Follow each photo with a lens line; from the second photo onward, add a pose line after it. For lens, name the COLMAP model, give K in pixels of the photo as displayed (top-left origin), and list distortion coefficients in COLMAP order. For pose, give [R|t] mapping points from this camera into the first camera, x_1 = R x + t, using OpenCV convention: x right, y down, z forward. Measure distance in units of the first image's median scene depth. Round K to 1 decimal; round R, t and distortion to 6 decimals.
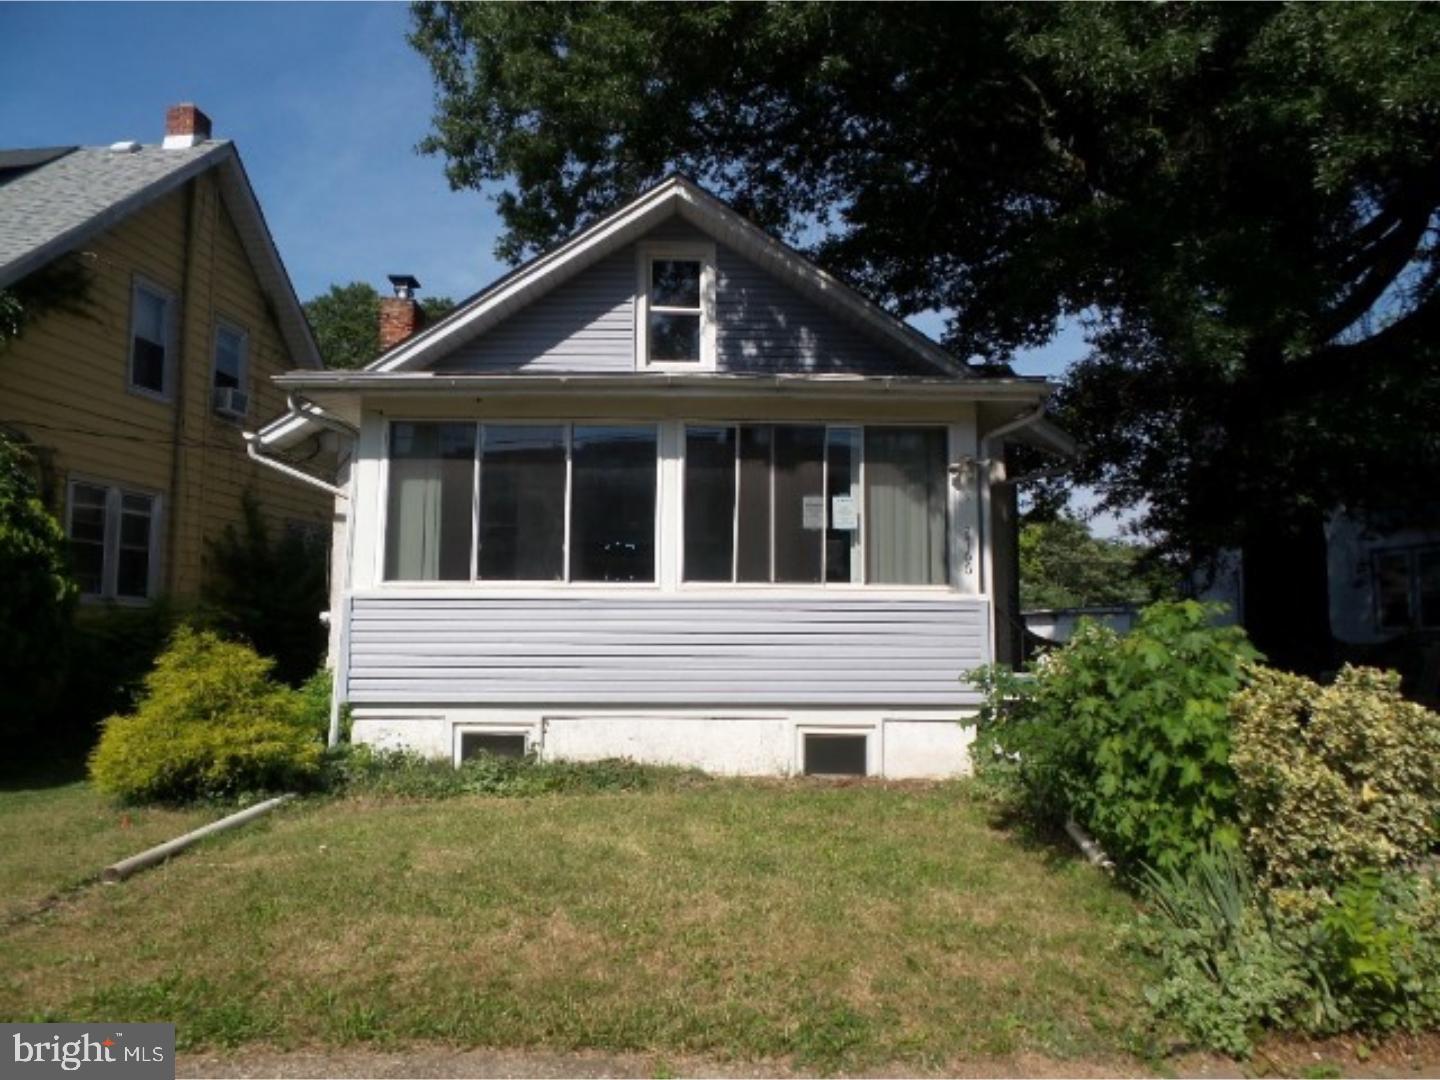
lens RADIAL K [[955.8, 0, 747.4], [0, 955.8, 542.8], [0, 0, 1]] dist [-0.003259, -0.002382]
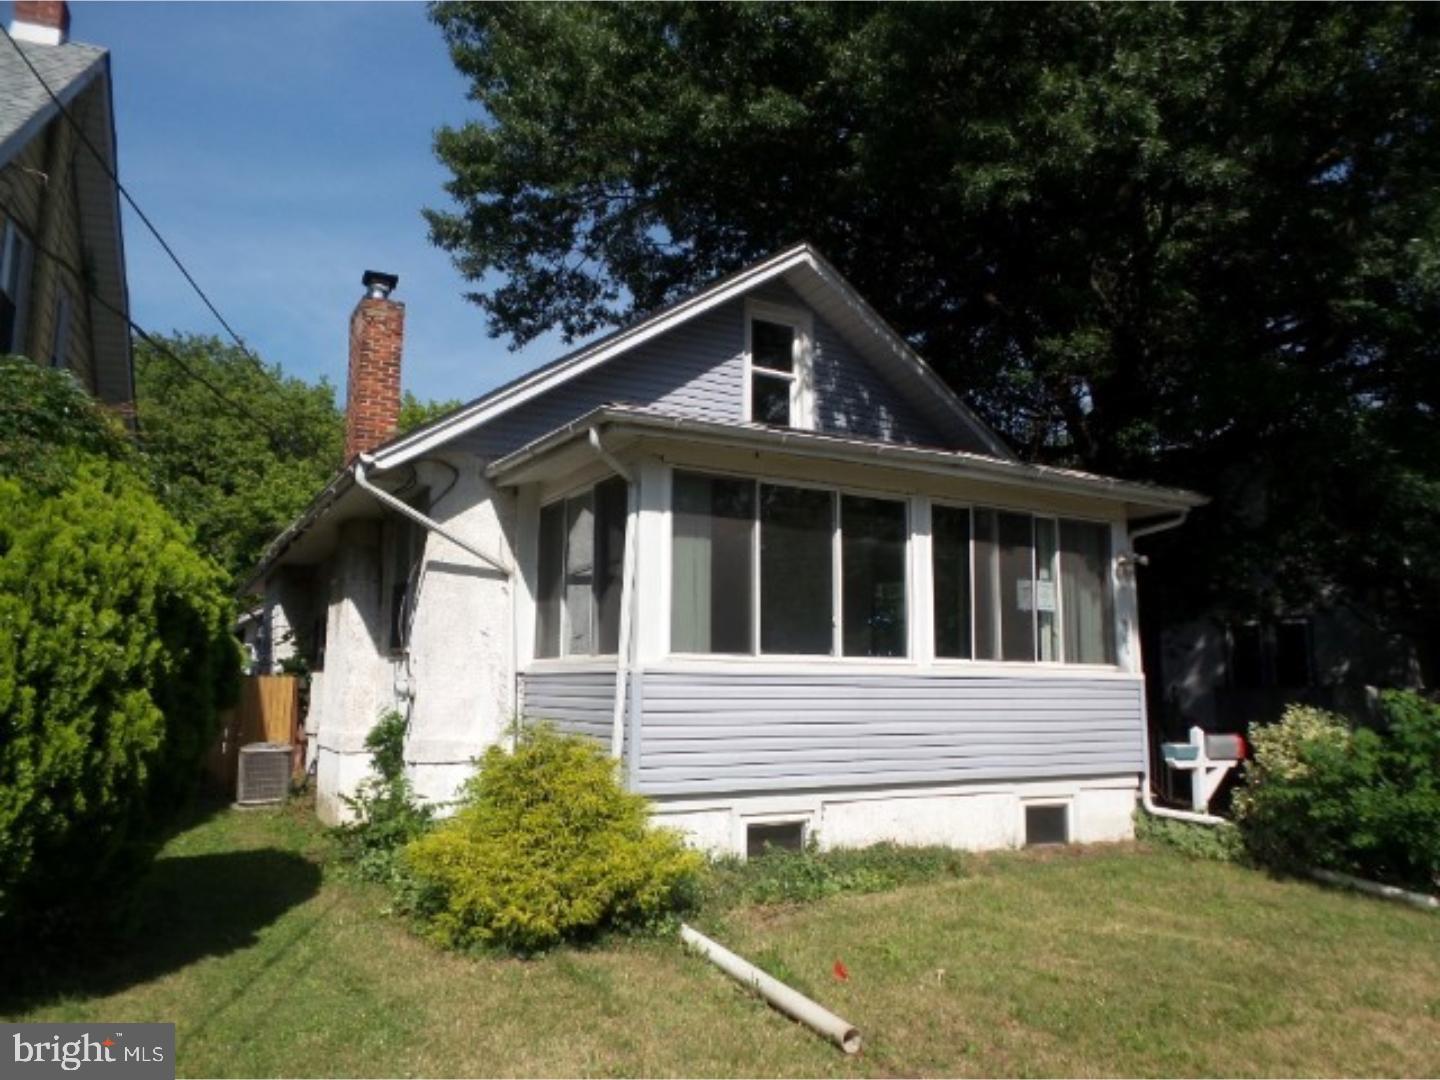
lens RADIAL K [[955.8, 0, 747.4], [0, 955.8, 542.8], [0, 0, 1]] dist [-0.003259, -0.002382]
pose [[0.898882, 0.068323, 0.432832, -0.676990], [-0.046245, 0.997045, -0.061346, -0.009280], [-0.435744, 0.035126, 0.899385, 0.177657]]
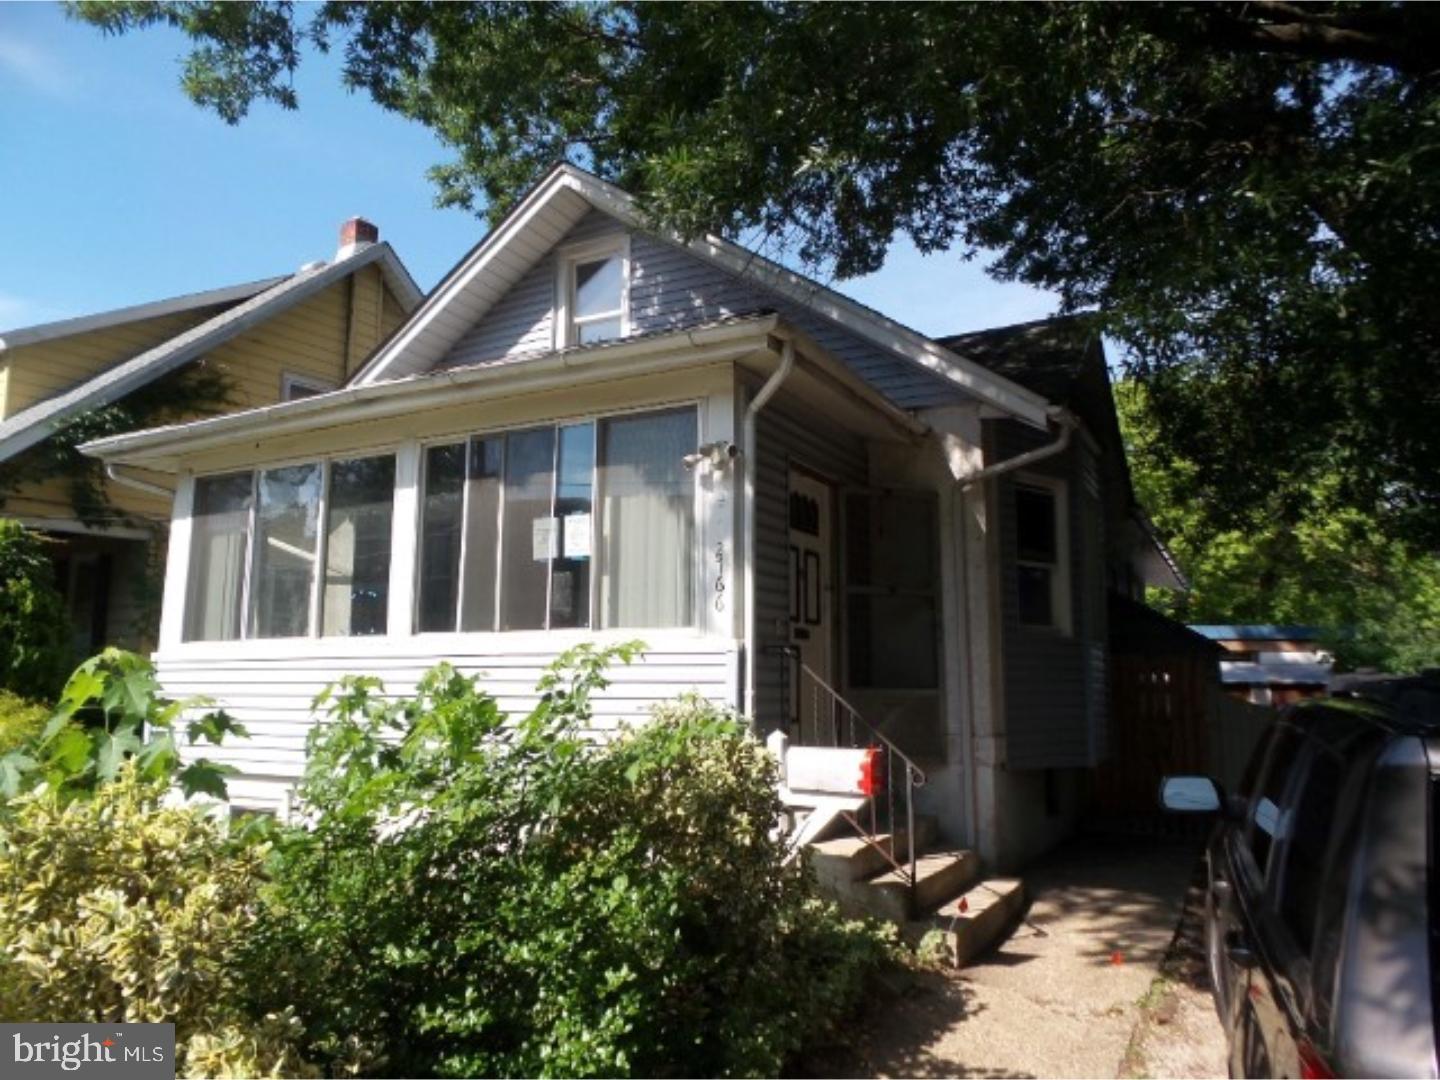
lens RADIAL K [[955.8, 0, 747.4], [0, 955.8, 542.8], [0, 0, 1]] dist [-0.003259, -0.002382]
pose [[0.882978, -0.075078, -0.463371, 0.574696], [0.057139, 0.996977, -0.052654, 0.021930], [0.465924, 0.020015, 0.884599, 0.391863]]
